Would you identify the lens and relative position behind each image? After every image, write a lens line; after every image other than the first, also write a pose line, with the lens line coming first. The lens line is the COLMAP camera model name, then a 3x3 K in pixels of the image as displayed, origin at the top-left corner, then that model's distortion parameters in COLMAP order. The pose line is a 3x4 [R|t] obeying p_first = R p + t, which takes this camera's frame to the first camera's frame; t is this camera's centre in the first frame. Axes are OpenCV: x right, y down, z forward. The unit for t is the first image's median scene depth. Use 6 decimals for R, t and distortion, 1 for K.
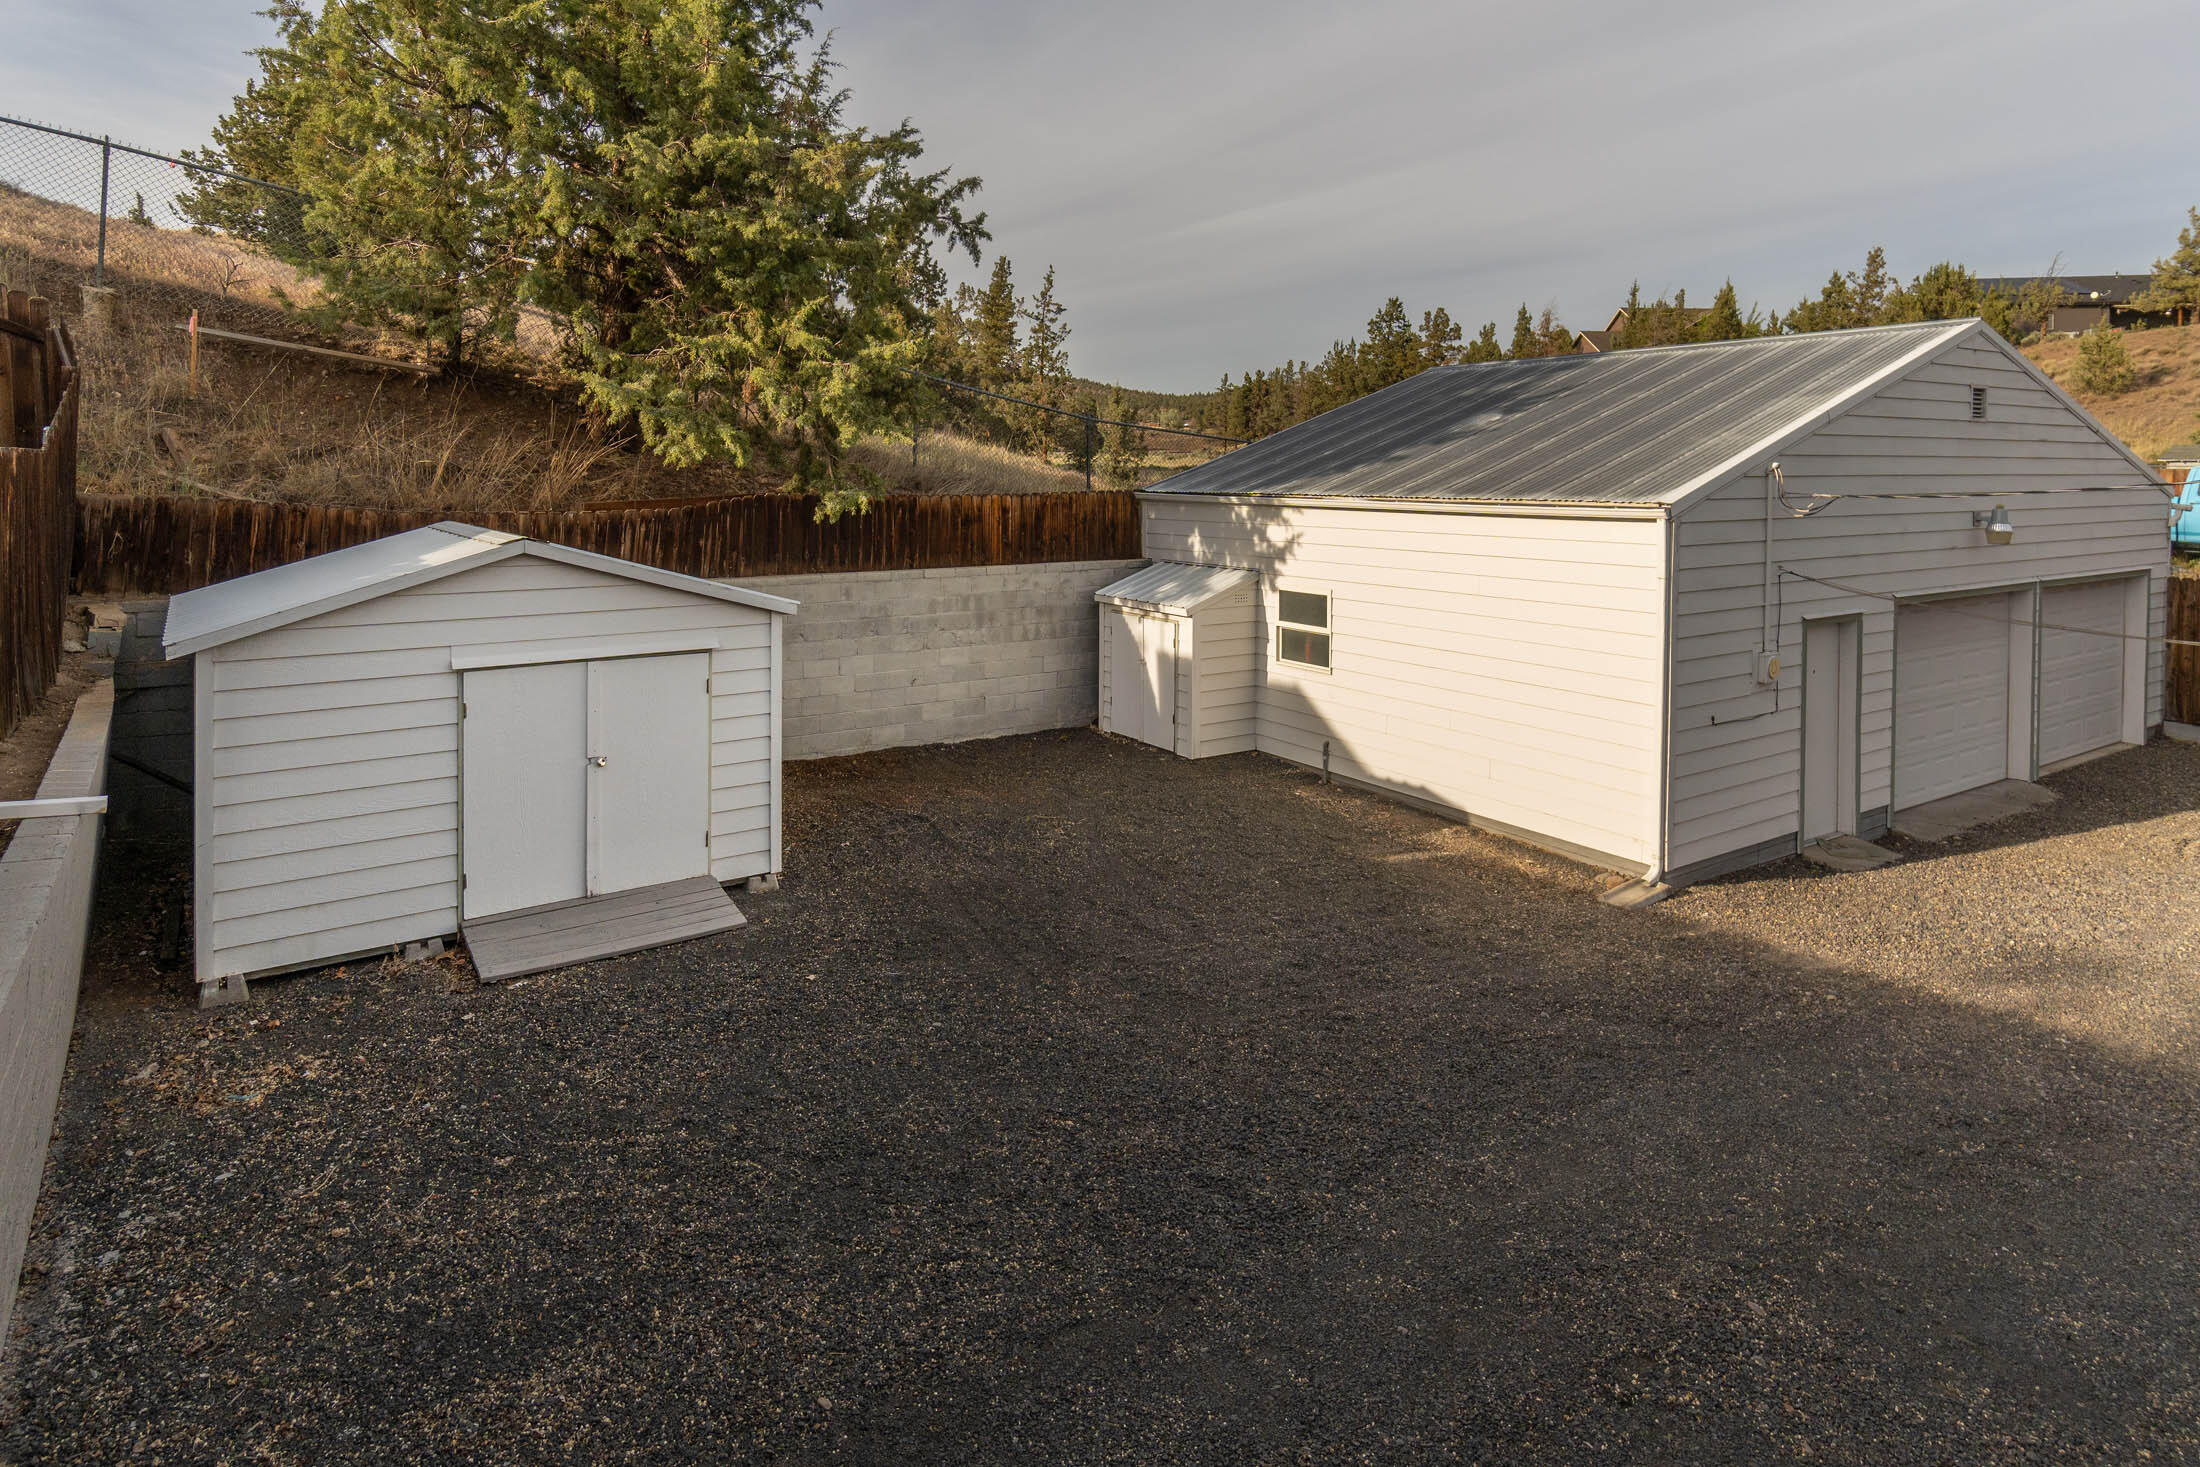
lens RADIAL K [[1249.3, 0, 1112.6], [0, 1249.3, 492.0], [0, 0, 1]] dist [-0.004274, 0.011614]
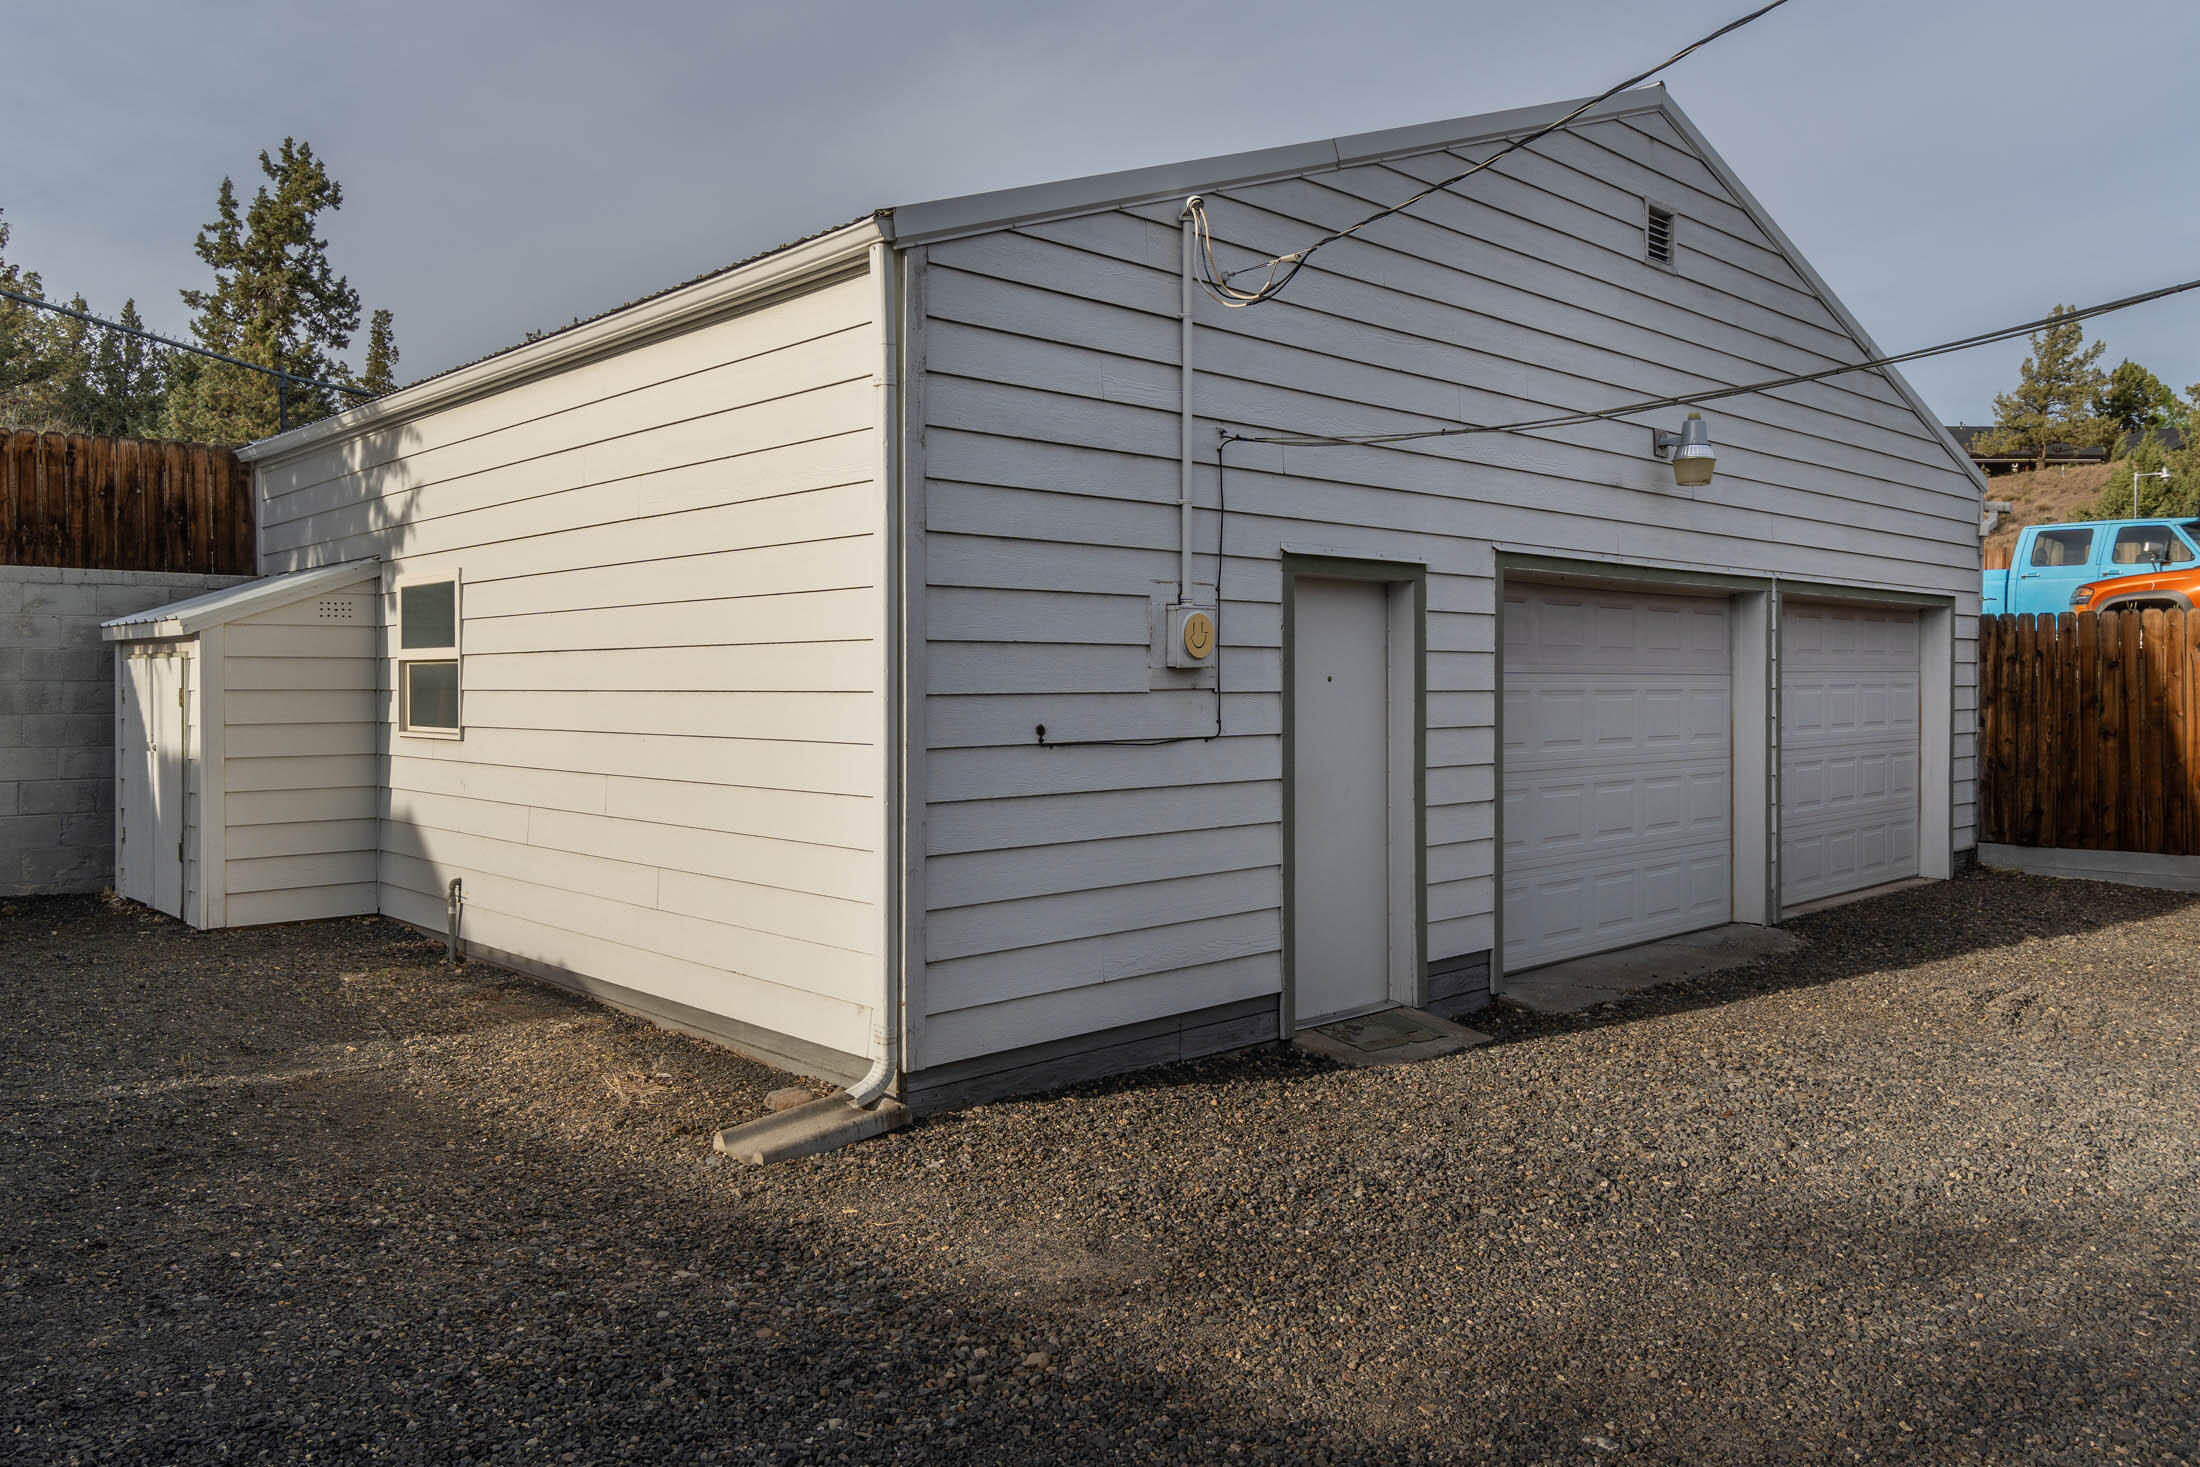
lens RADIAL K [[1578.4, 0, 1102.4], [0, 1578.4, 679.3], [0, 0, 1]] dist [0.008344, 0.006650]
pose [[0.984933, -0.002360, 0.172921, 0.315306], [0.005975, 0.999774, -0.020388, 0.136242], [-0.172834, 0.021114, 0.984725, 0.340867]]
